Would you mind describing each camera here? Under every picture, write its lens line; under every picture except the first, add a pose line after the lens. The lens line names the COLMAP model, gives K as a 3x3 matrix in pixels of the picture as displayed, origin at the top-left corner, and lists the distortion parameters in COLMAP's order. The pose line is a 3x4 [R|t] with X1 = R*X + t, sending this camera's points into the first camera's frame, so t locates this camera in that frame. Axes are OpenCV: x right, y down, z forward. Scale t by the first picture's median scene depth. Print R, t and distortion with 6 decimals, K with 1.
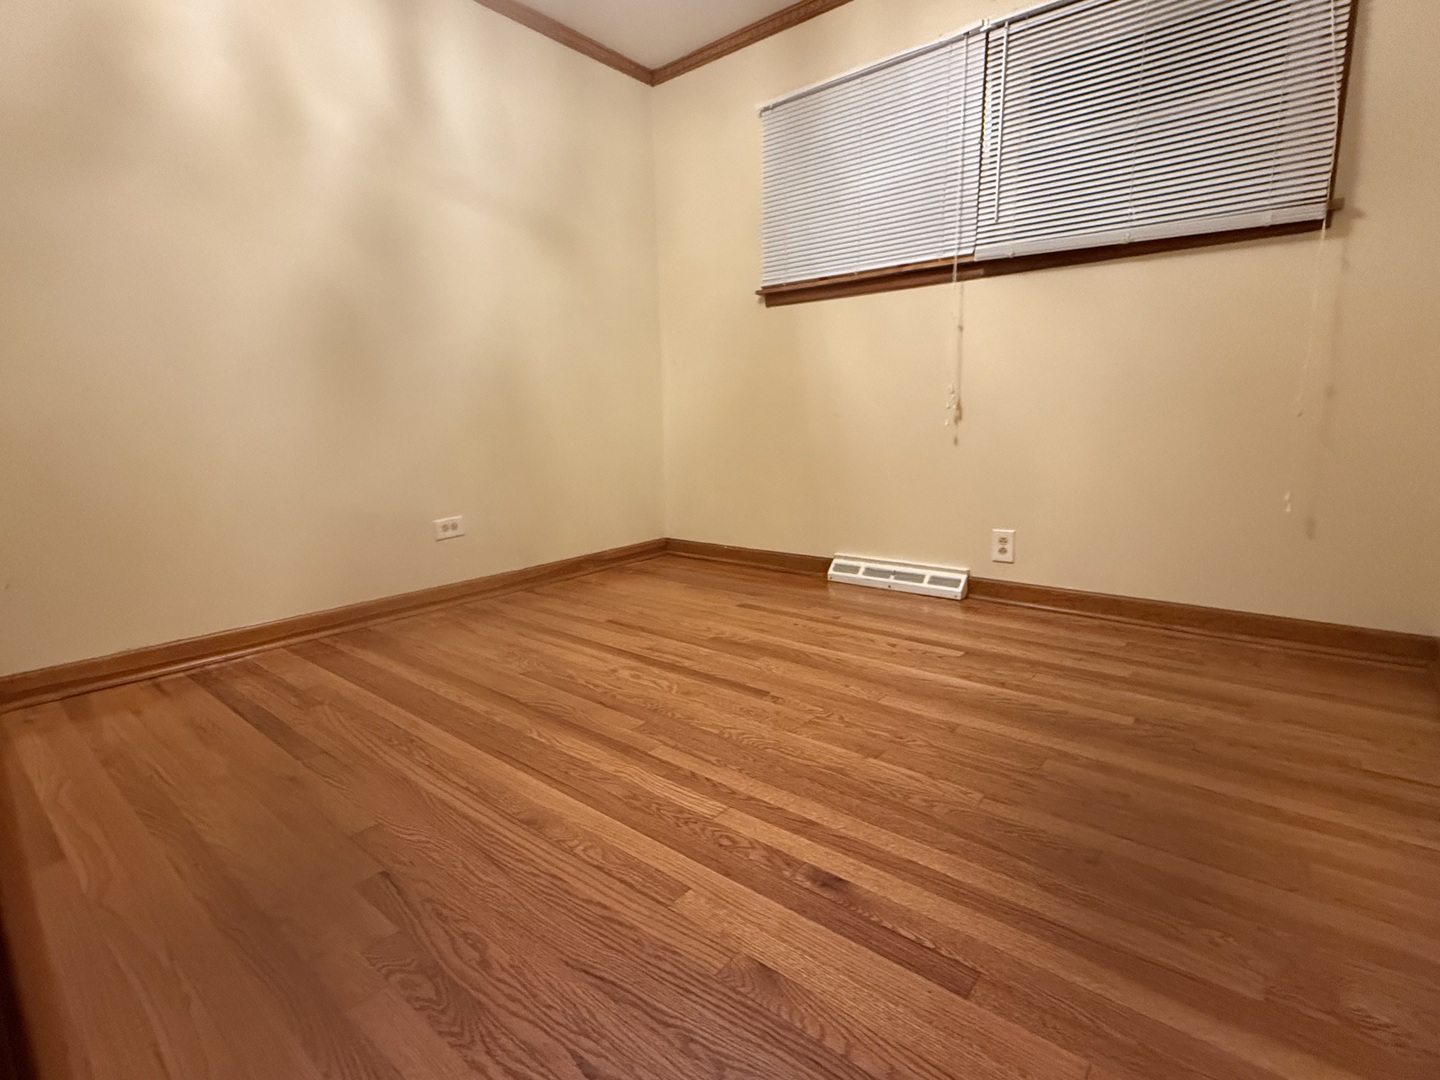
lens RADIAL K [[706.7, 0, 713.3], [0, 706.7, 553.6], [0, 0, 1]] dist [0.012081, 0.000006]
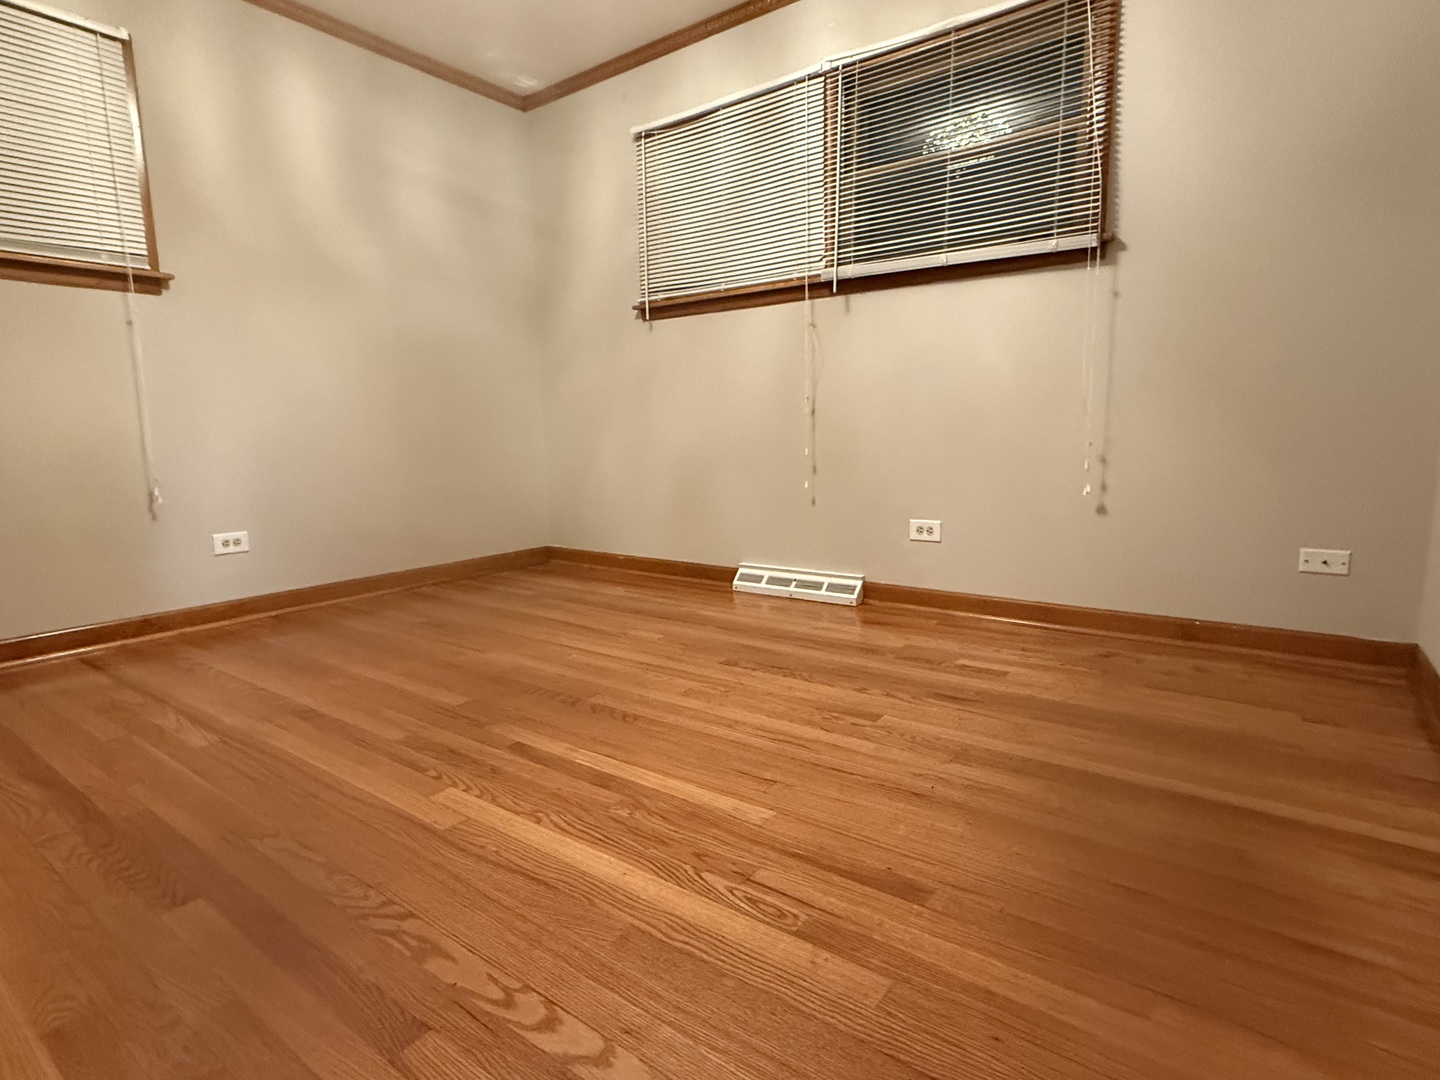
lens RADIAL K [[767.7, 0, 730.1], [0, 767.7, 537.2], [0, 0, 1]] dist [0.004214, 0.000431]
pose [[0.998411, -0.023095, 0.051396, 0.115900], [0.025218, 0.998839, -0.041055, 0.007843], [-0.050388, 0.042286, 0.997834, -0.082752]]
